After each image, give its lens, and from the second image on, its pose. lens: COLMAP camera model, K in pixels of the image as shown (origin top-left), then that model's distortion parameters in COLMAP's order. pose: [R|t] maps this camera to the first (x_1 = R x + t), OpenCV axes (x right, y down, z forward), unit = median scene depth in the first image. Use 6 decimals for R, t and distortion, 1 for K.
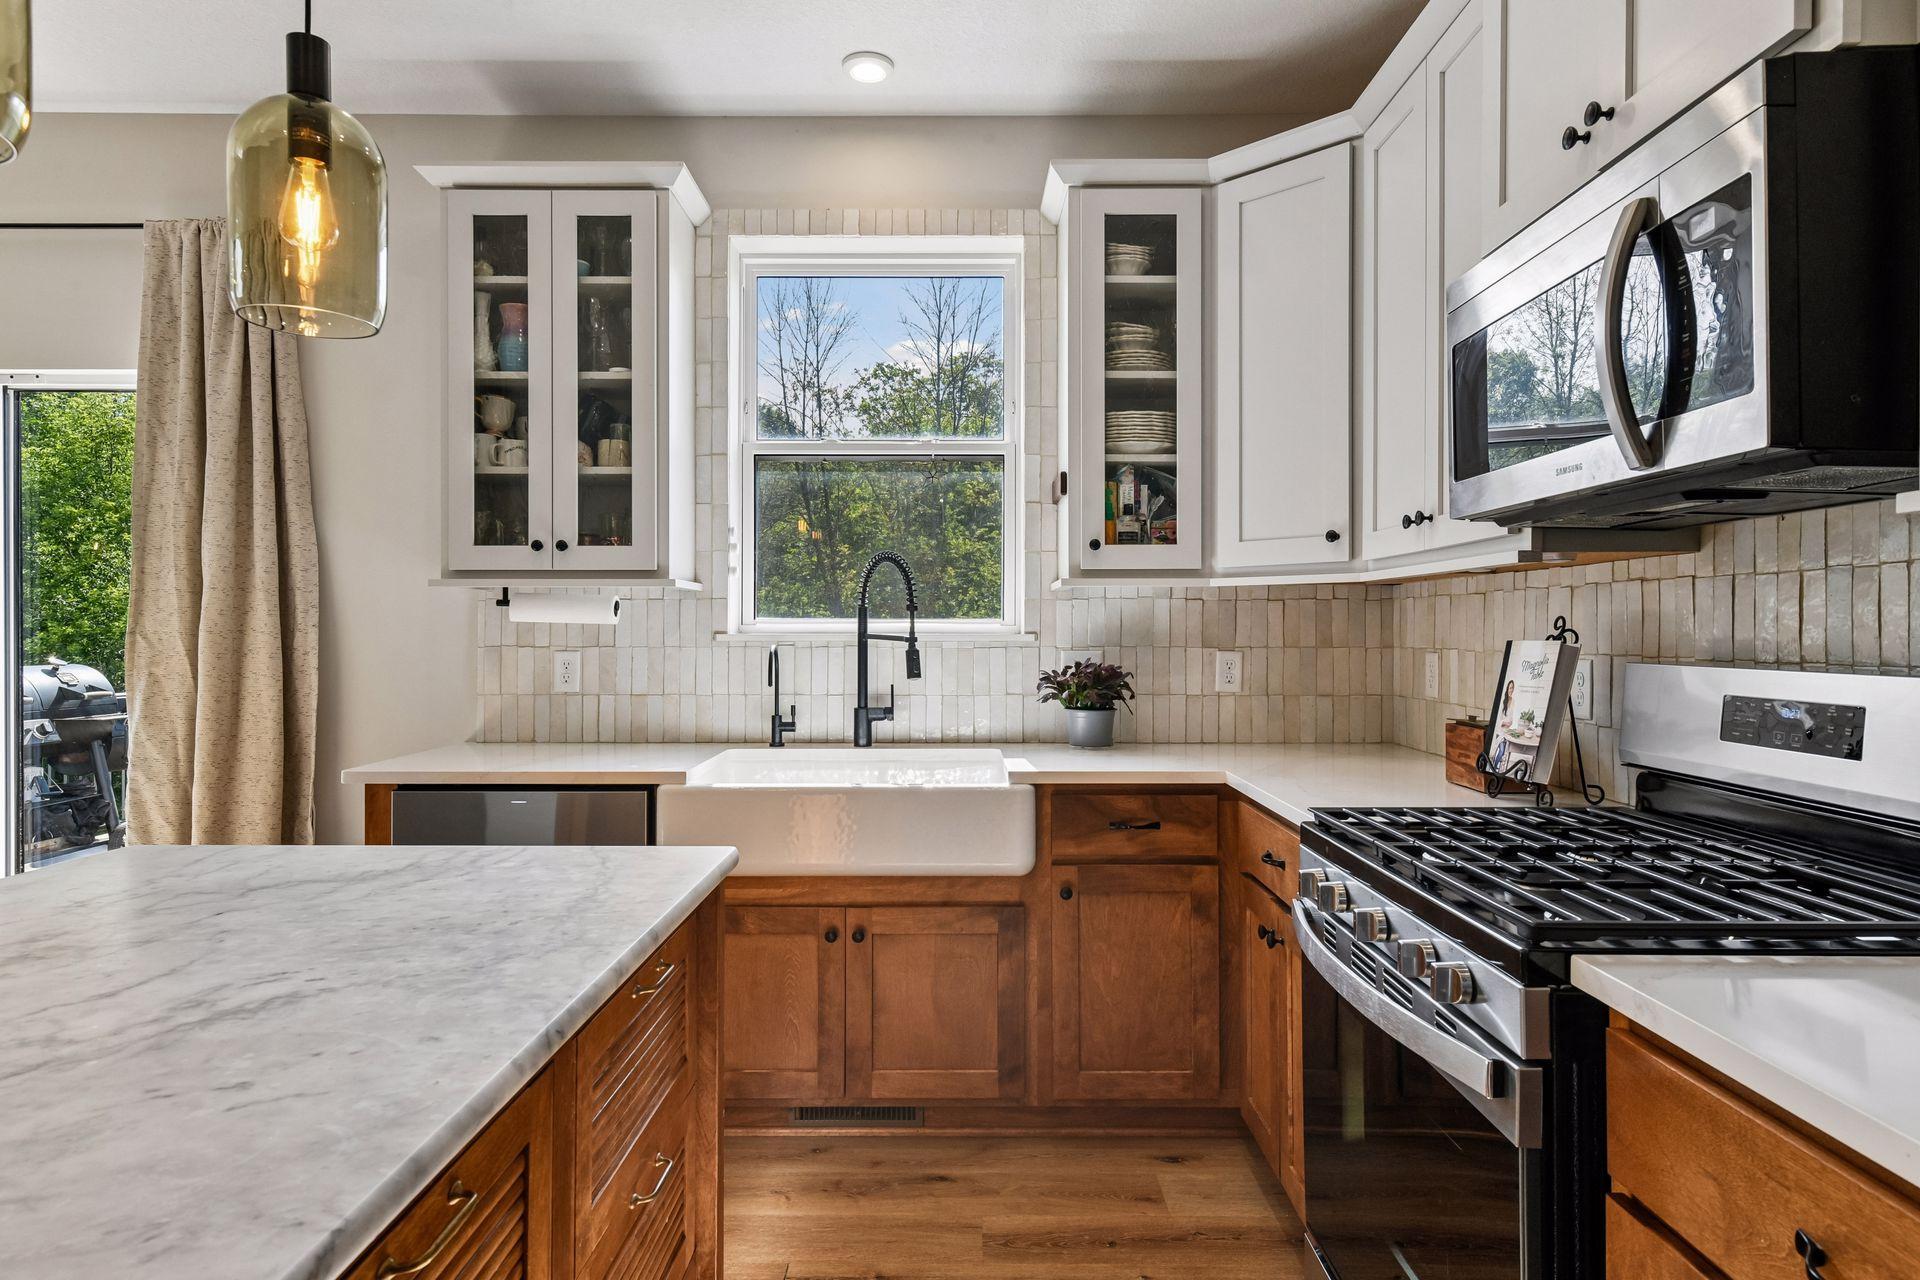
lens RADIAL K [[1122.8, 0, 949.7], [0, 1122.8, 628.9], [0, 0, 1]] dist [0.016434, -0.000570]
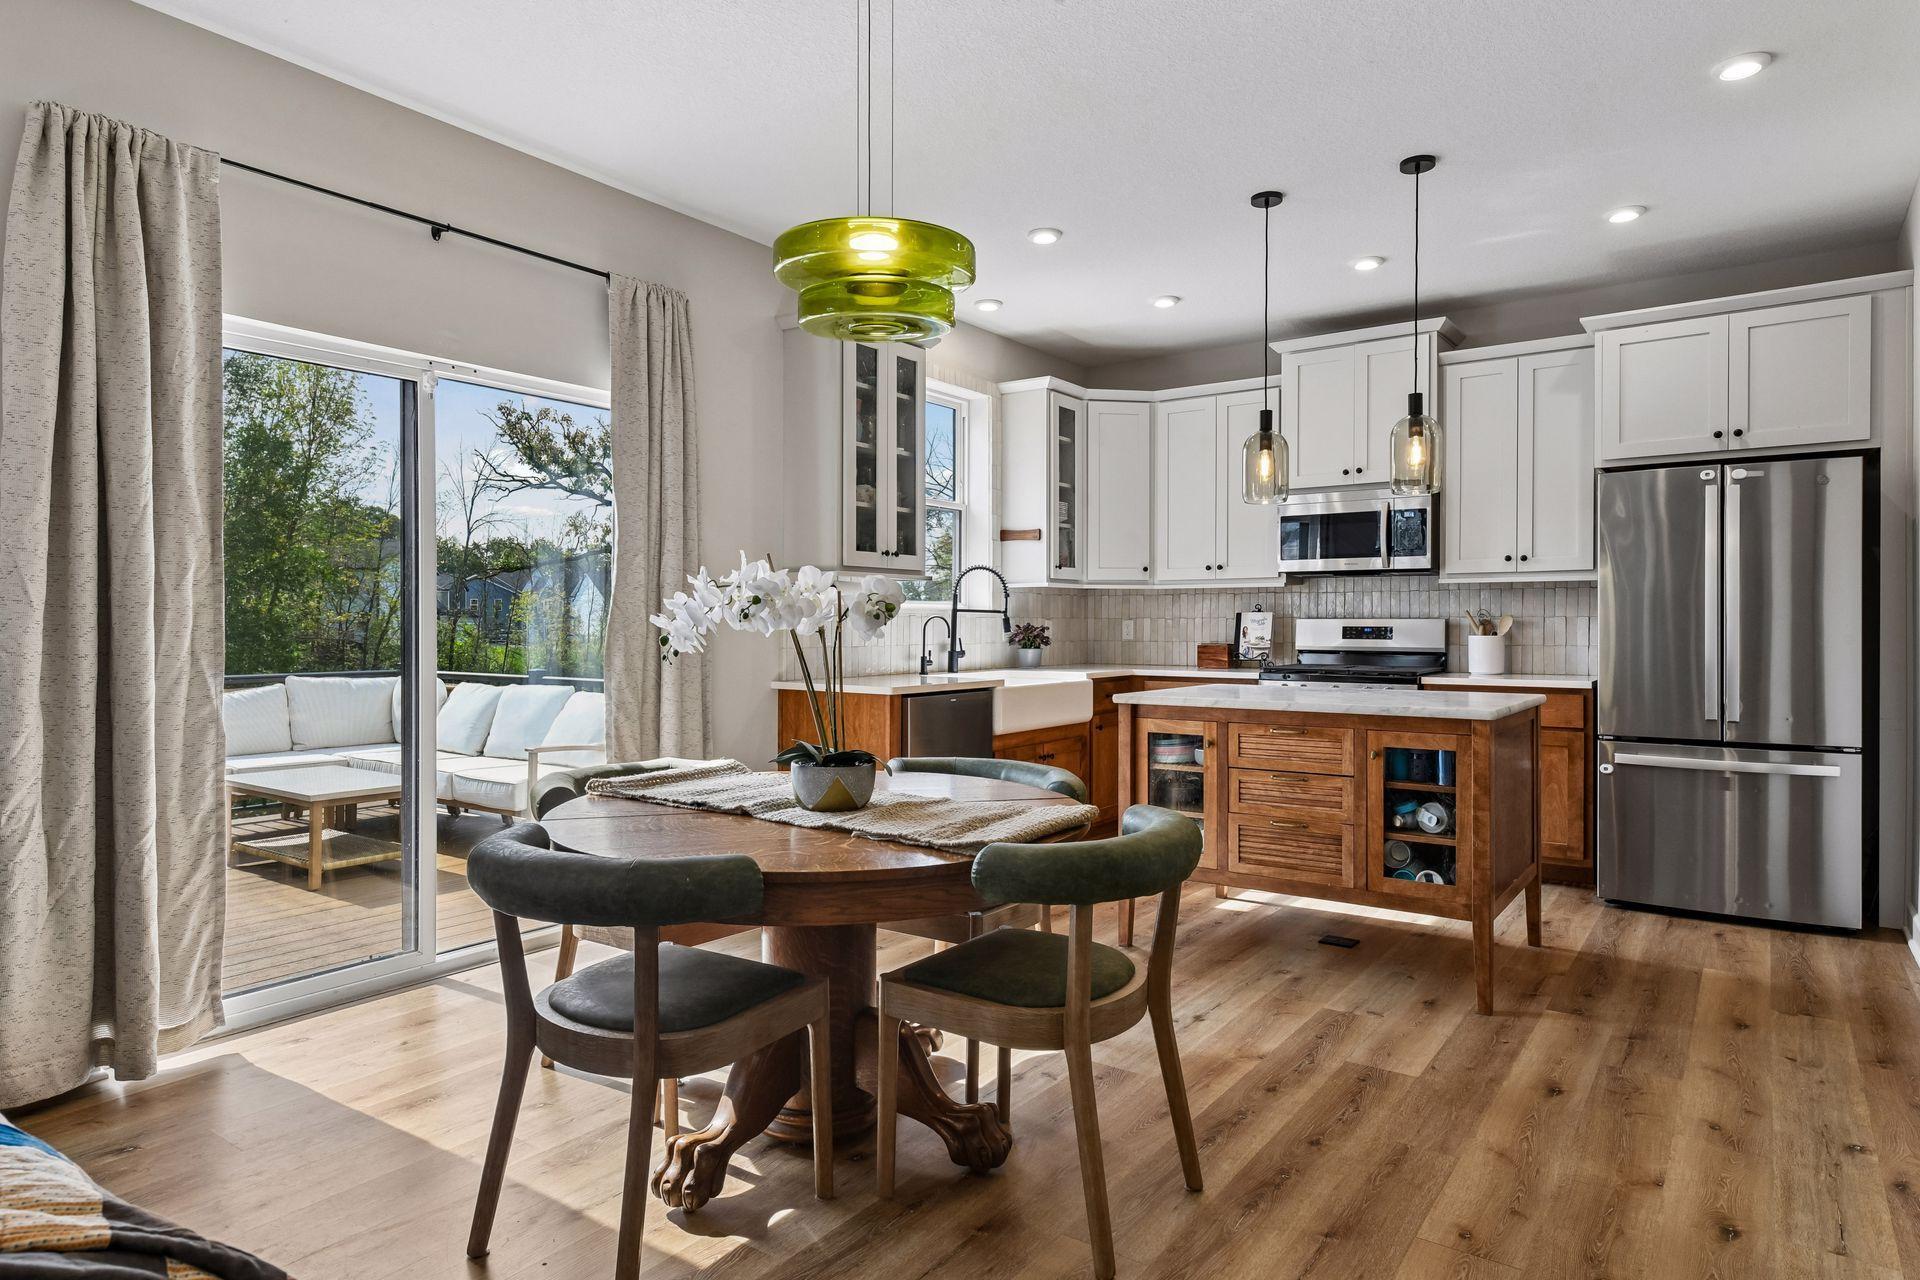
lens RADIAL K [[1122.8, 0, 965.1], [0, 1122.8, 629.6], [0, 0, 1]] dist [0.016434, -0.000570]
pose [[0.572905, -0.004627, 0.819608, -1.635366], [-0.002697, 0.999968, 0.007531, 0.024601], [-0.819617, -0.006525, 0.572875, -0.035344]]
